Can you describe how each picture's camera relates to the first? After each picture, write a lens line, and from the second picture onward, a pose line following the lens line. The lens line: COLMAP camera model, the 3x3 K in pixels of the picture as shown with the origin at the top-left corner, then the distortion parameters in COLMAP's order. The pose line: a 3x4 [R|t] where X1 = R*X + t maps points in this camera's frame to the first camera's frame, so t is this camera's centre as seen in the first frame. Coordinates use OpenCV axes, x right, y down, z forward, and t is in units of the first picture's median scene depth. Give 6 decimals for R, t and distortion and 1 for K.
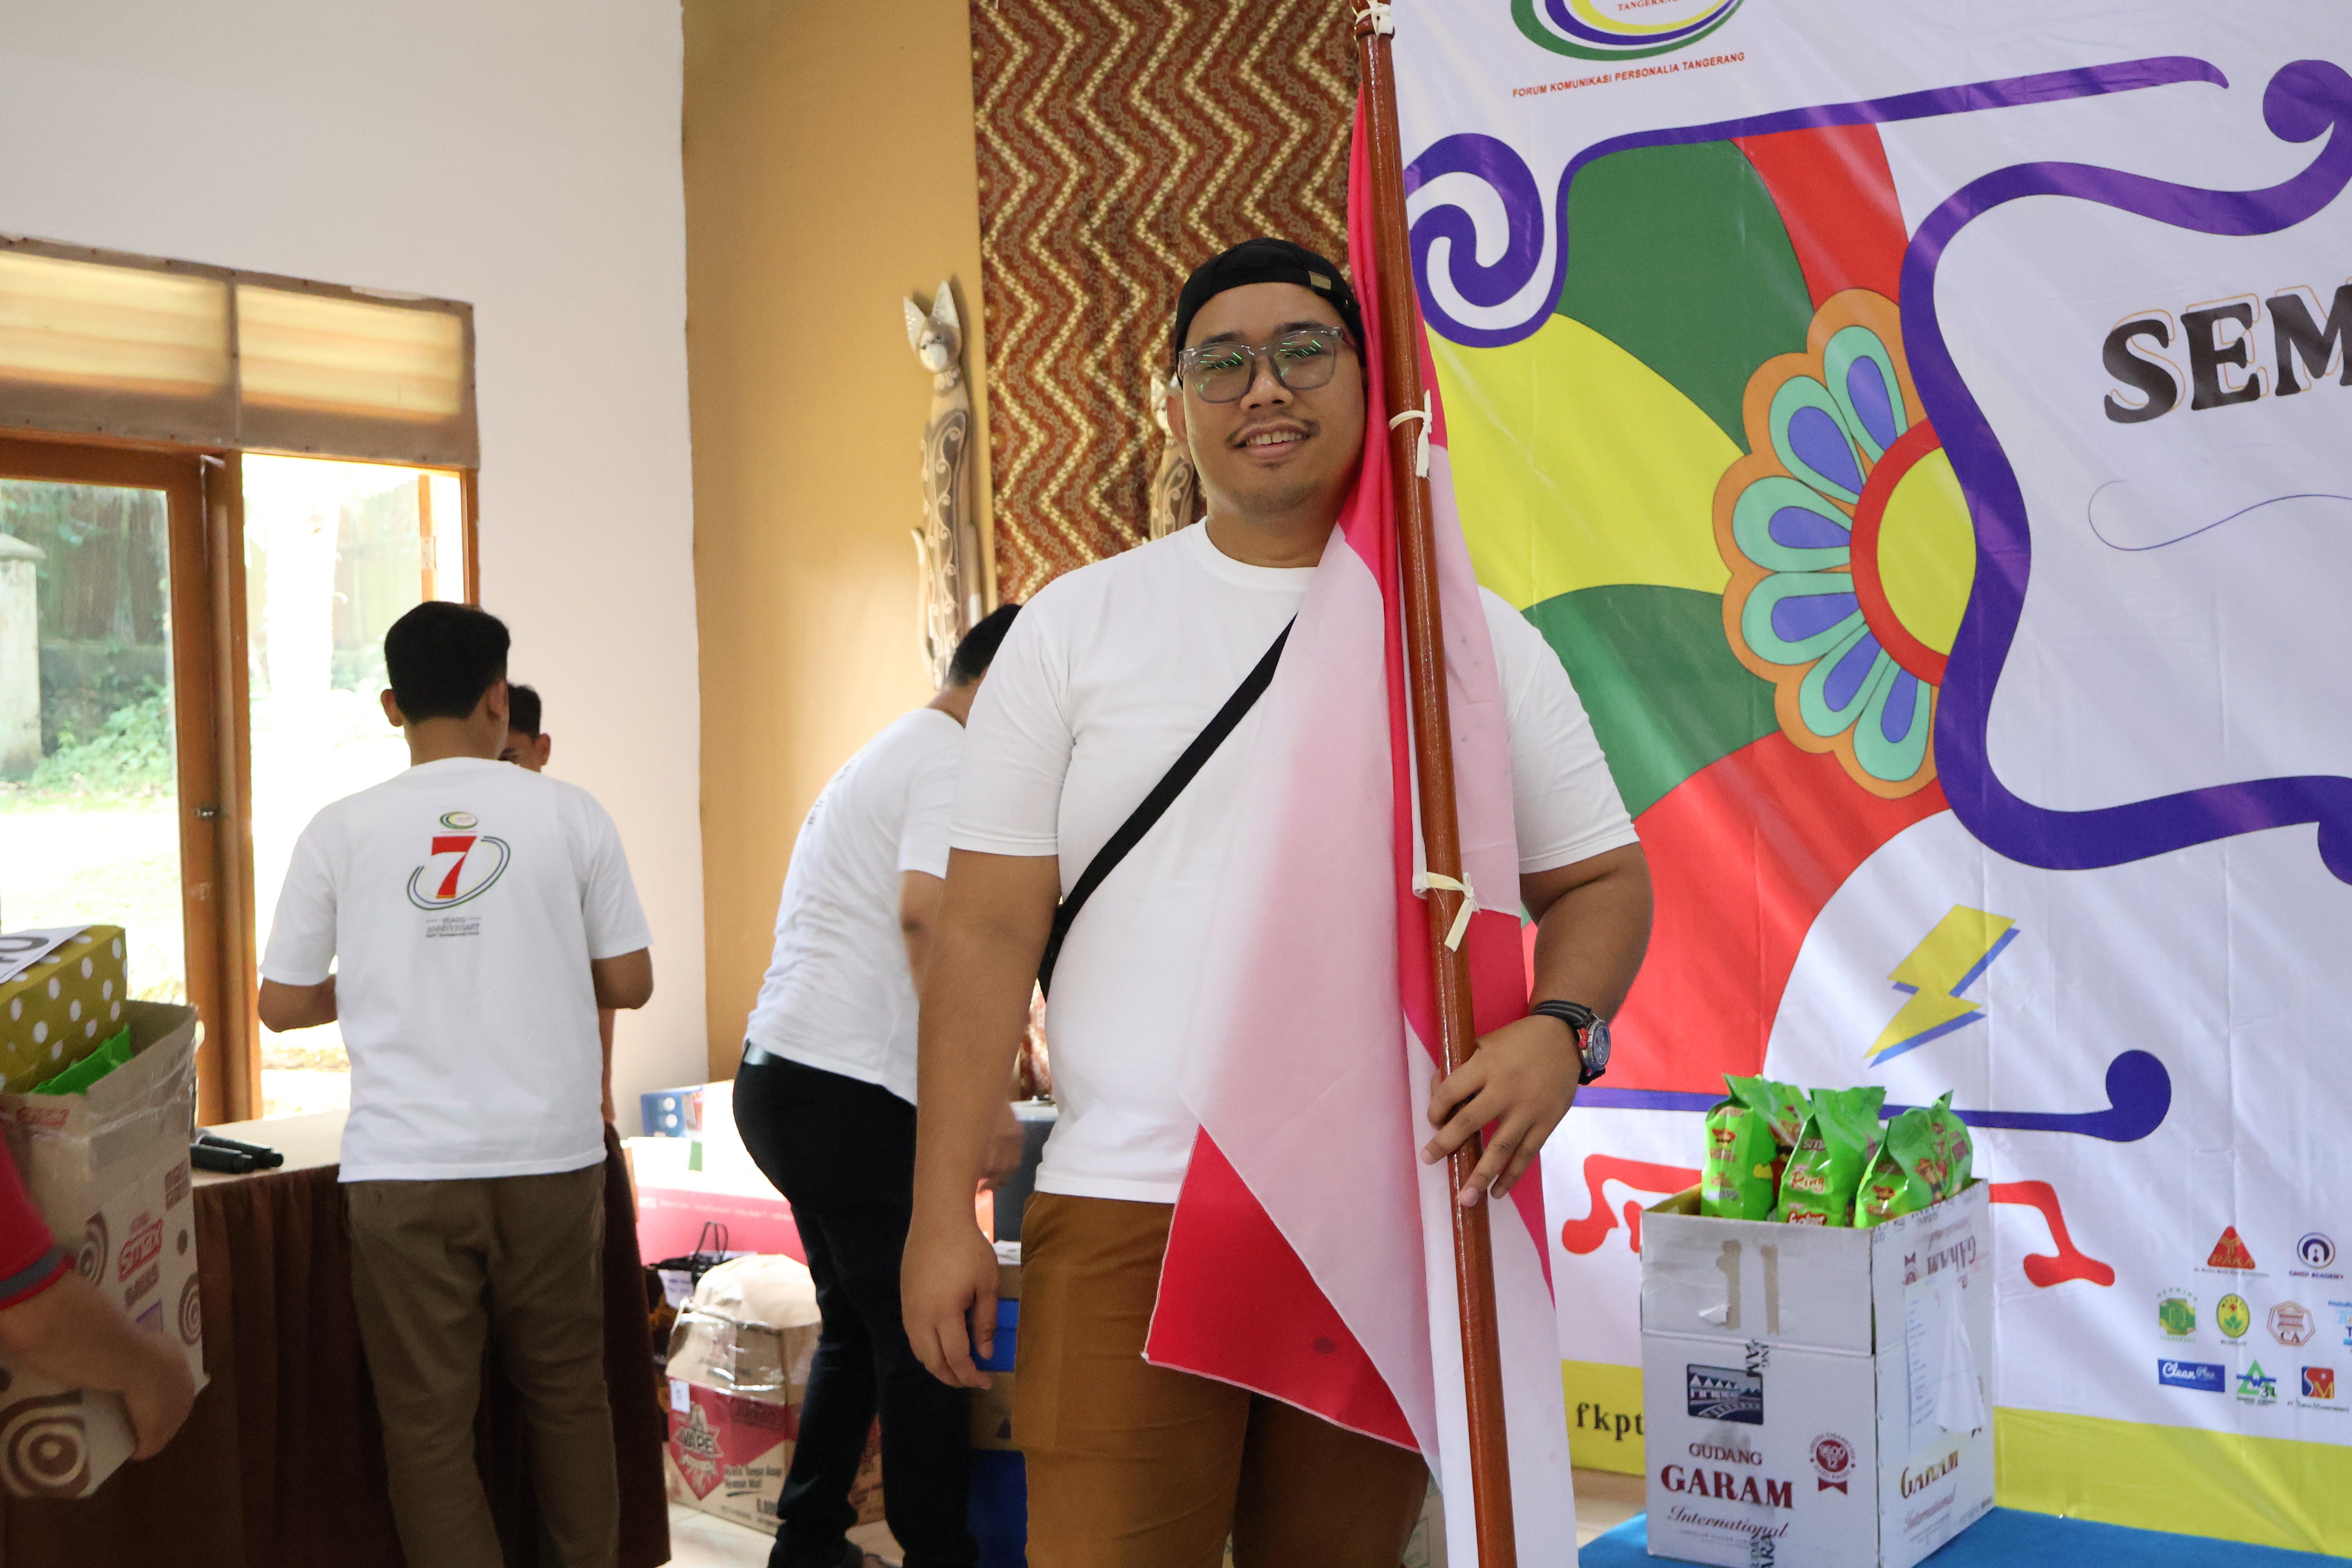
lens RADIAL K [[2914.7, 0, 1180.2], [0, 2914.7, 775.0], [0, 0, 1]] dist [0.003728, -0.004793]
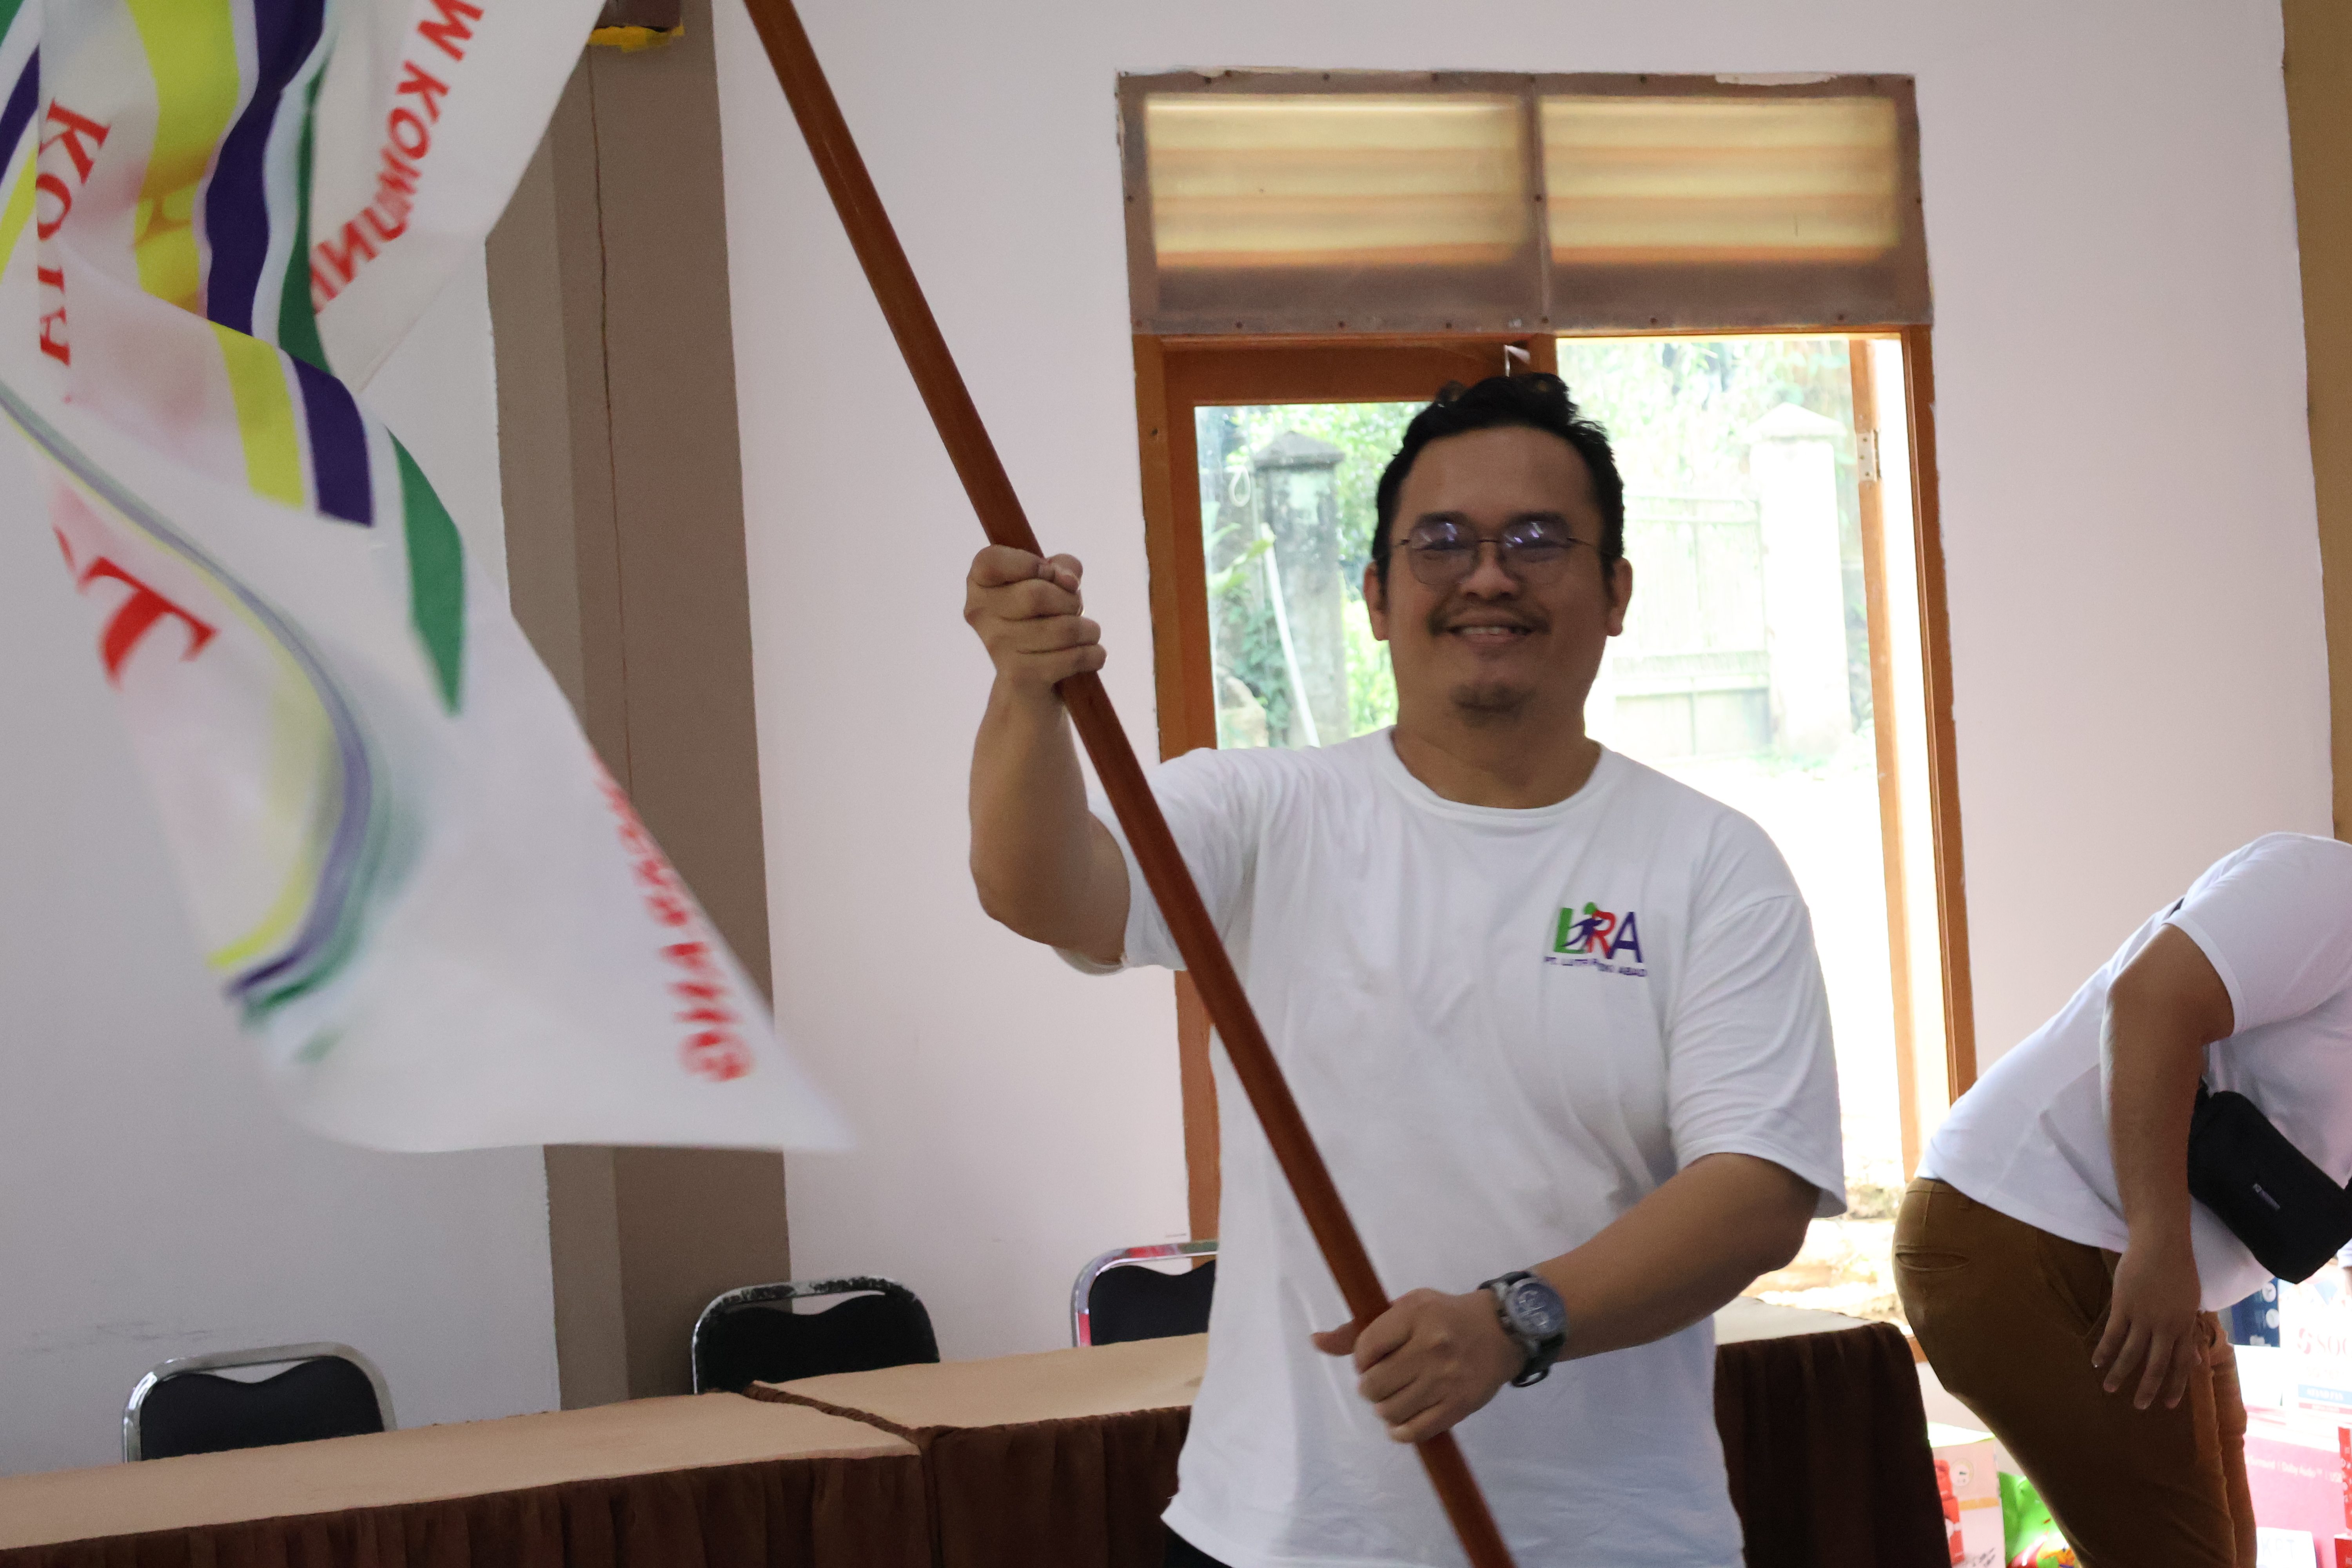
lens RADIAL K [[4694.3, 0, 1176.0], [0, 4694.3, 784.0], [0, 0, 1]] dist [0.031873, 0.041995]
pose [[0.849738, -0.029510, -0.526378, 0.189919], [0.036136, 0.999344, 0.002310, -0.010868], [0.525965, -0.020984, 0.850248, 0.003200]]
